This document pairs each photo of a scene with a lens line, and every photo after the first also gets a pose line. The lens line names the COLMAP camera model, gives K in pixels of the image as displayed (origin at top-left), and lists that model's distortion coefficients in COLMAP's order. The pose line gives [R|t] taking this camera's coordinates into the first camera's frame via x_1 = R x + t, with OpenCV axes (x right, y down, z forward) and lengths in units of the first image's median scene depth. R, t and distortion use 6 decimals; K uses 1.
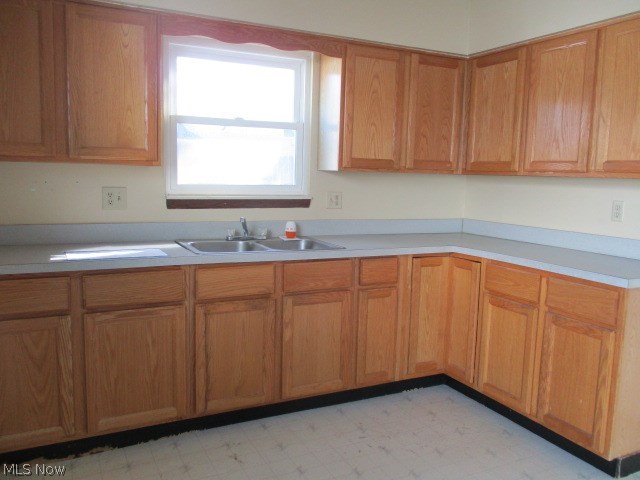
lens RADIAL K [[522.2, 0, 320.0], [0, 522.2, 240.0], [0, 0, 1]] dist [-0.026720, 0.002922]
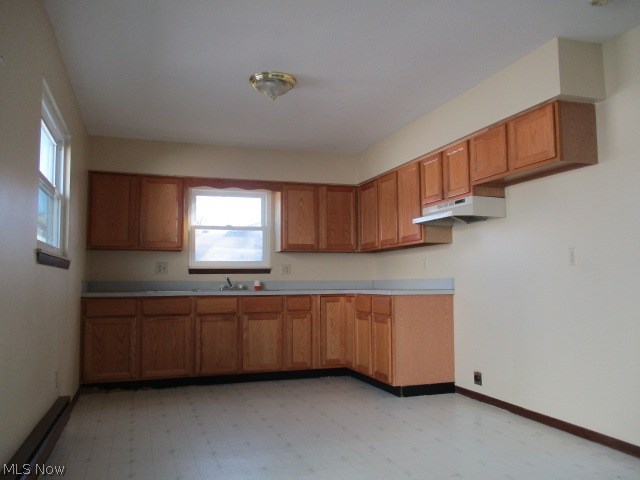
lens RADIAL K [[522.2, 0, 320.0], [0, 522.2, 240.0], [0, 0, 1]] dist [-0.026720, 0.002922]
pose [[0.990807, -0.045136, -0.127532, 0.434511], [0.017912, 0.978170, -0.207034, 0.224964], [0.134093, 0.202846, 0.969986, -0.812743]]
